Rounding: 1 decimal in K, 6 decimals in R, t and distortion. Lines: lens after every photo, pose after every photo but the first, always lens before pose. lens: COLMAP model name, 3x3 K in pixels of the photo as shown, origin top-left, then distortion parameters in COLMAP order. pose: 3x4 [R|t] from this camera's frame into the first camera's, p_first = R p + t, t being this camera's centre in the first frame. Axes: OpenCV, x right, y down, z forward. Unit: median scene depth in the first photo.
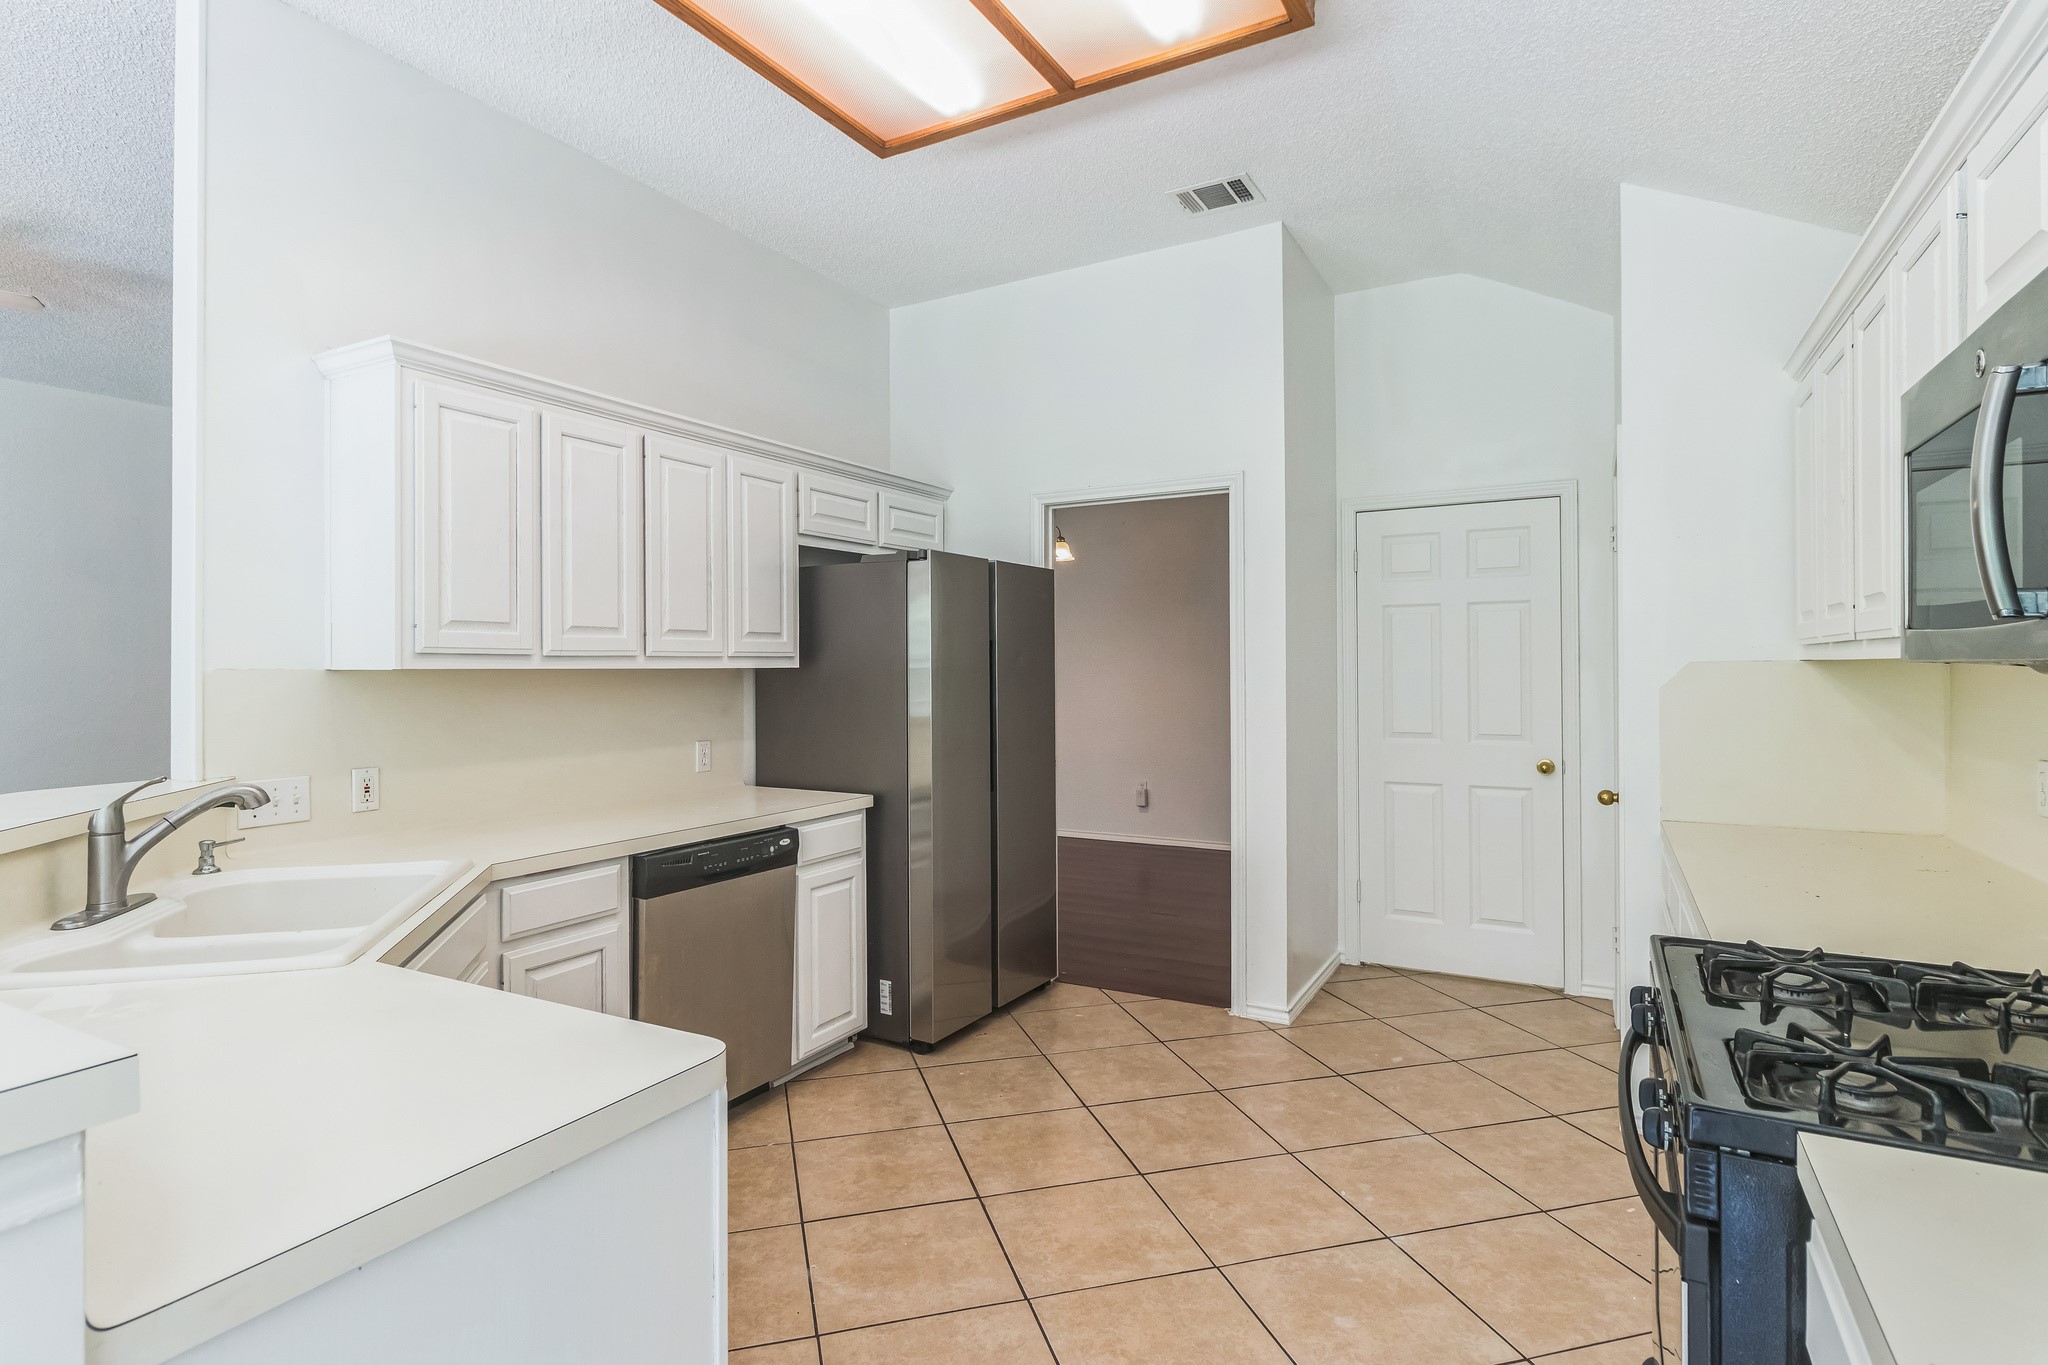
lens RADIAL K [[1037.1, 0, 1005.9], [0, 1037.1, 661.6], [0, 0, 1]] dist [0.000211, -0.000550]
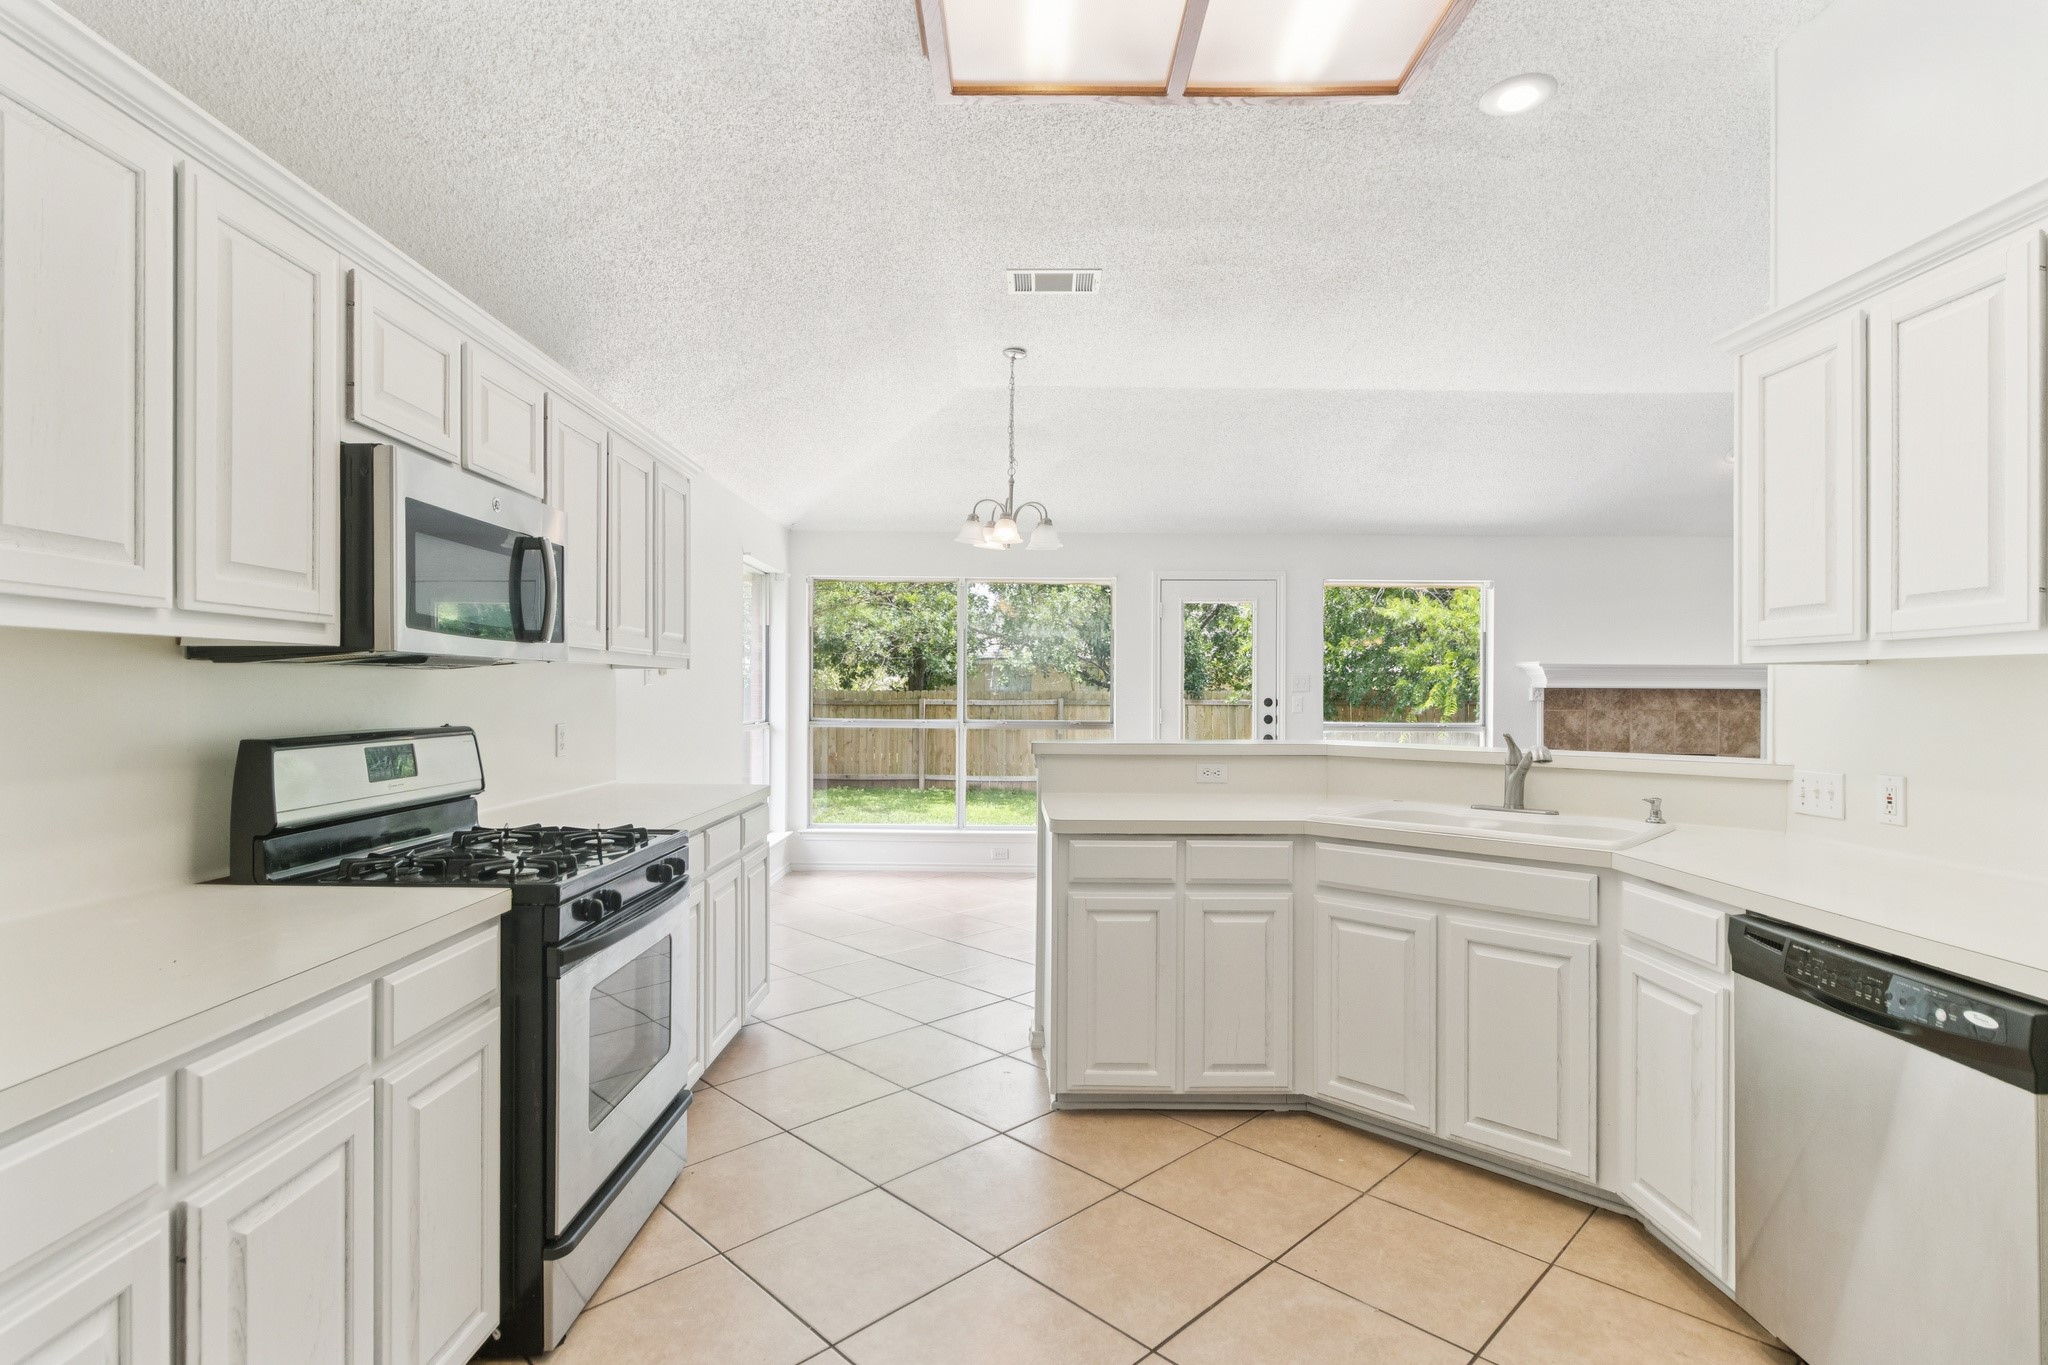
lens RADIAL K [[987.9, 0, 1025.6], [0, 987.9, 692.2], [0, 0, 1]] dist [0.001932, 0.000181]
pose [[-0.865248, 0.002655, -0.501336, 0.331573], [0.002939, 0.999996, 0.000223, 0.022278], [0.501335, -0.001280, -0.865252, 1.023384]]
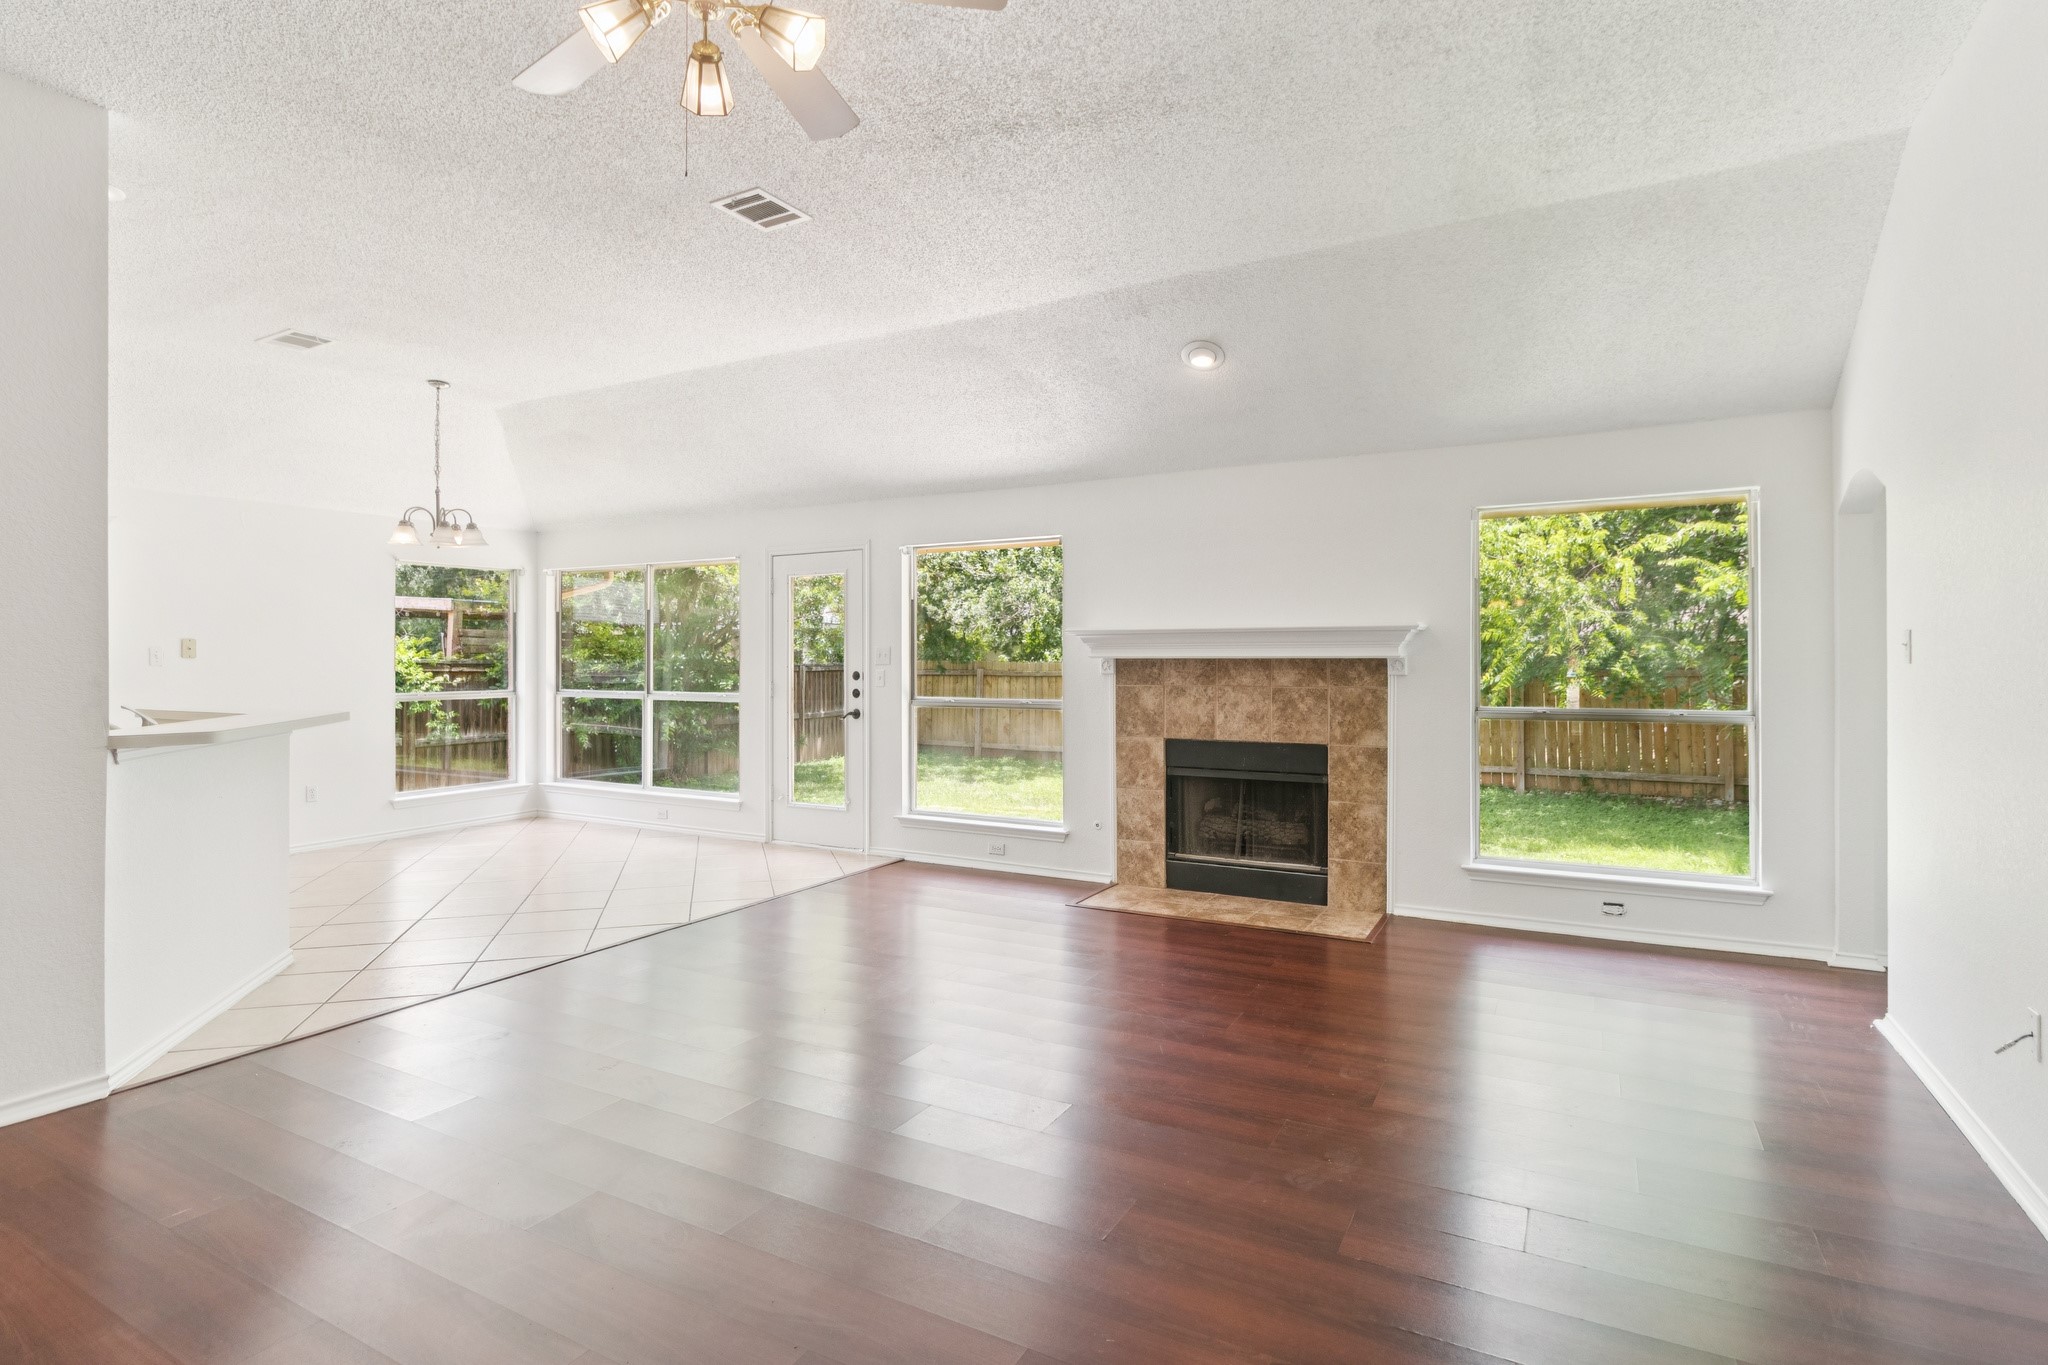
lens RADIAL K [[1067.9, 0, 991.7], [0, 1067.9, 672.7], [0, 0, 1]] dist [-0.000363, -0.000565]
pose [[-0.999947, 0.009847, 0.003077, -1.283964], [0.009872, 0.999918, 0.008099, 0.023799], [-0.002997, 0.008129, -0.999962, 1.603448]]
